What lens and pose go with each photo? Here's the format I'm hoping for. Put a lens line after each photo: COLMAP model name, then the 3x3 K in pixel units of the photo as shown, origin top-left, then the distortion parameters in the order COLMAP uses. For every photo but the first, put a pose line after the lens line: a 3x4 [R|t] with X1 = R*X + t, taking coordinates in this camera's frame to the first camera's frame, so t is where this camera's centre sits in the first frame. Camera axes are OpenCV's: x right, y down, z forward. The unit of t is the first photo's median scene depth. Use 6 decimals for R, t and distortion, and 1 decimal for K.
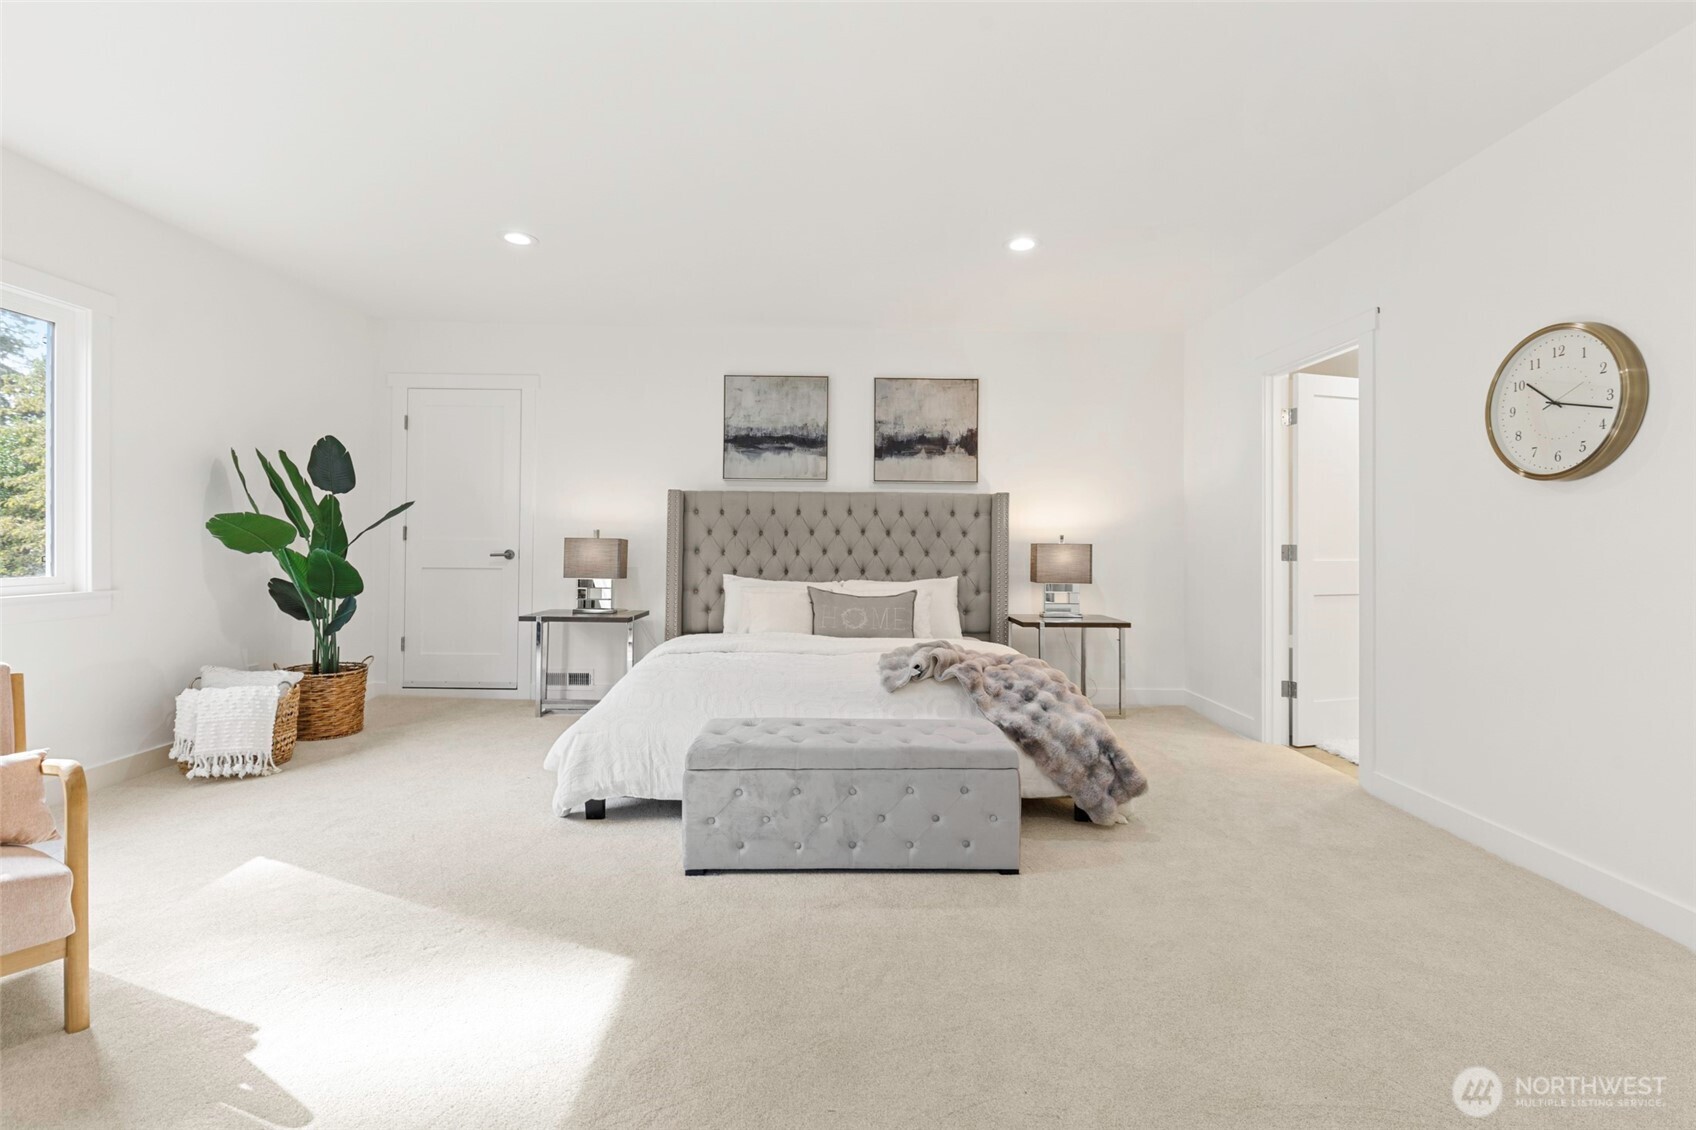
lens RADIAL K [[780.7, 0, 848.7], [0, 780.7, 515.3], [0, 0, 1]] dist [0.000064, -0.000393]
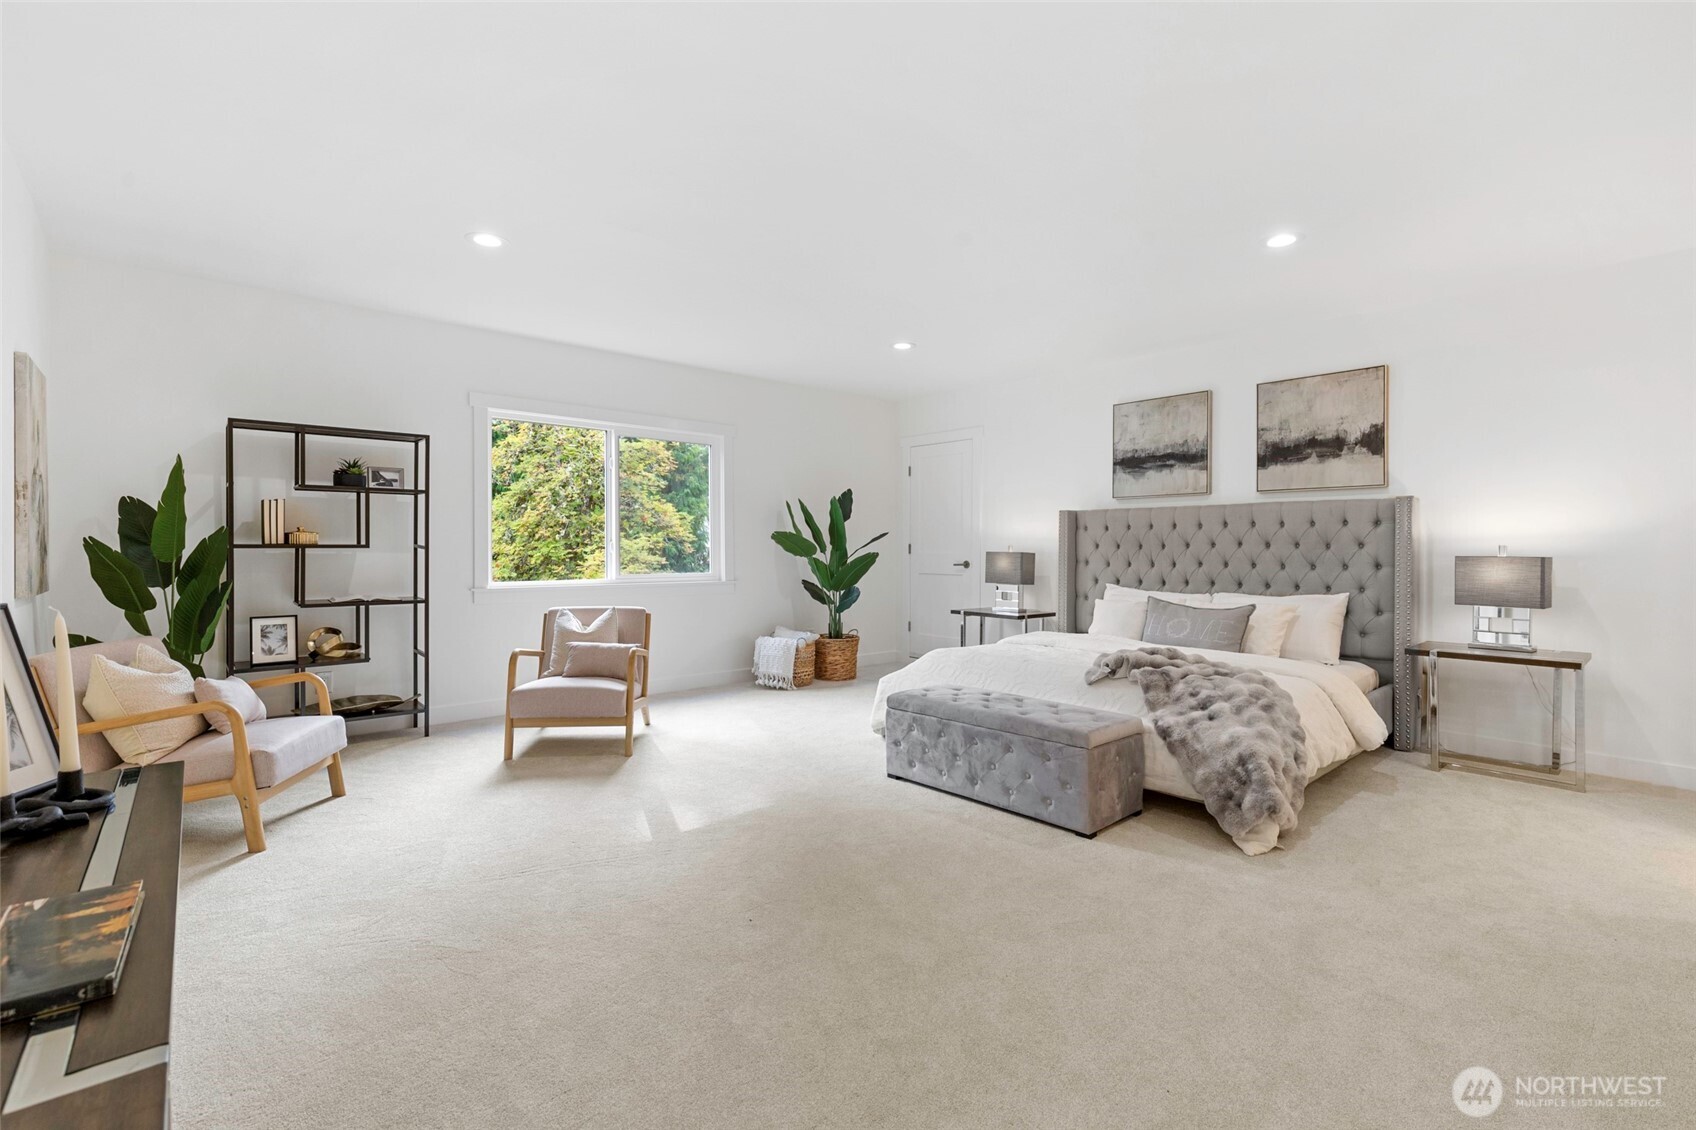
lens RADIAL K [[762.5, 0, 844.3], [0, 762.5, 550.2], [0, 0, 1]] dist [0.007084, 0.000092]
pose [[0.656347, -0.006157, -0.754434, 0.417300], [0.026309, 0.999545, 0.014732, 0.001256], [0.754001, -0.029518, 0.656210, -0.005630]]
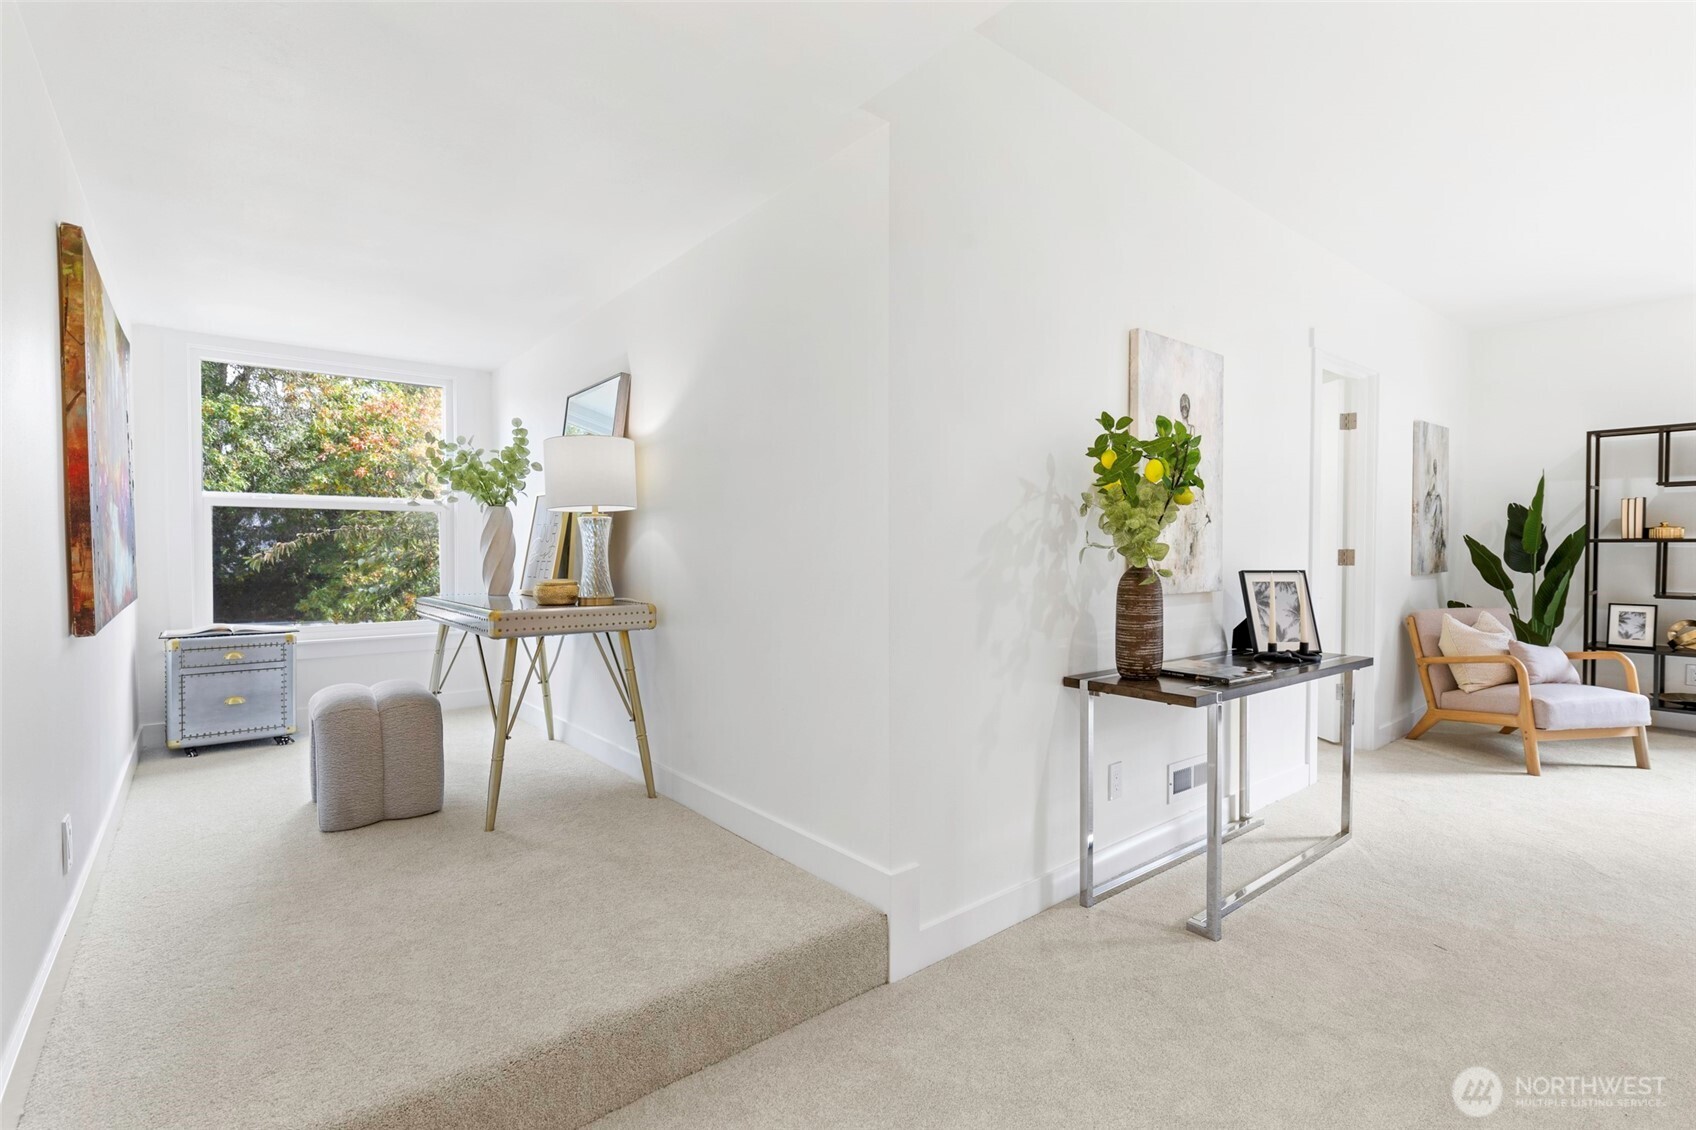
lens RADIAL K [[789.1, 0, 848.0], [0, 789.1, 565.0], [0, 0, 1]] dist [0.000152, -0.000037]
pose [[-0.775431, 0.013613, -0.631286, 0.687157], [0.016426, 0.999864, 0.001384, 0.005166], [0.631219, -0.009296, -0.775549, 0.199268]]
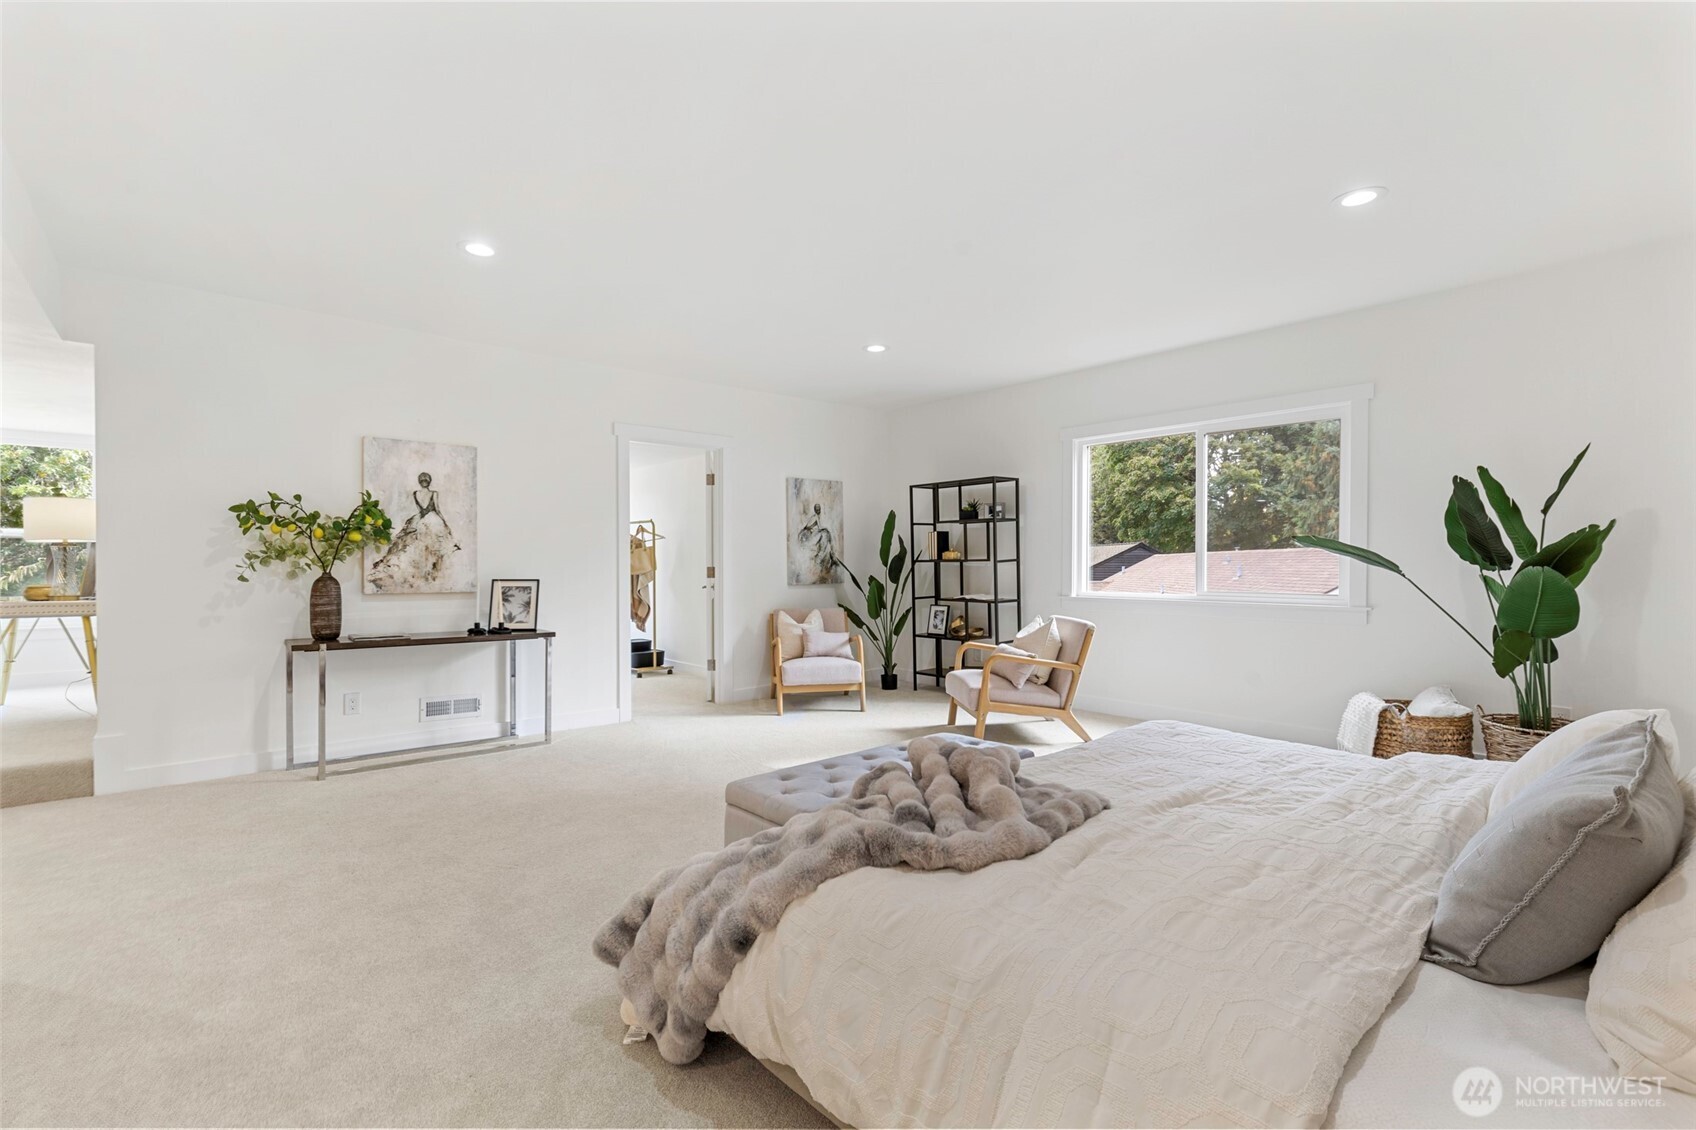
lens RADIAL K [[763.4, 0, 850.0], [0, 763.4, 565.5], [0, 0, 1]] dist [-0.002436, -0.001152]
pose [[-0.740821, -0.001753, -0.671700, 0.387750], [0.014353, 0.999727, -0.018440, 0.021233], [0.671549, -0.023302, -0.740594, 0.897934]]
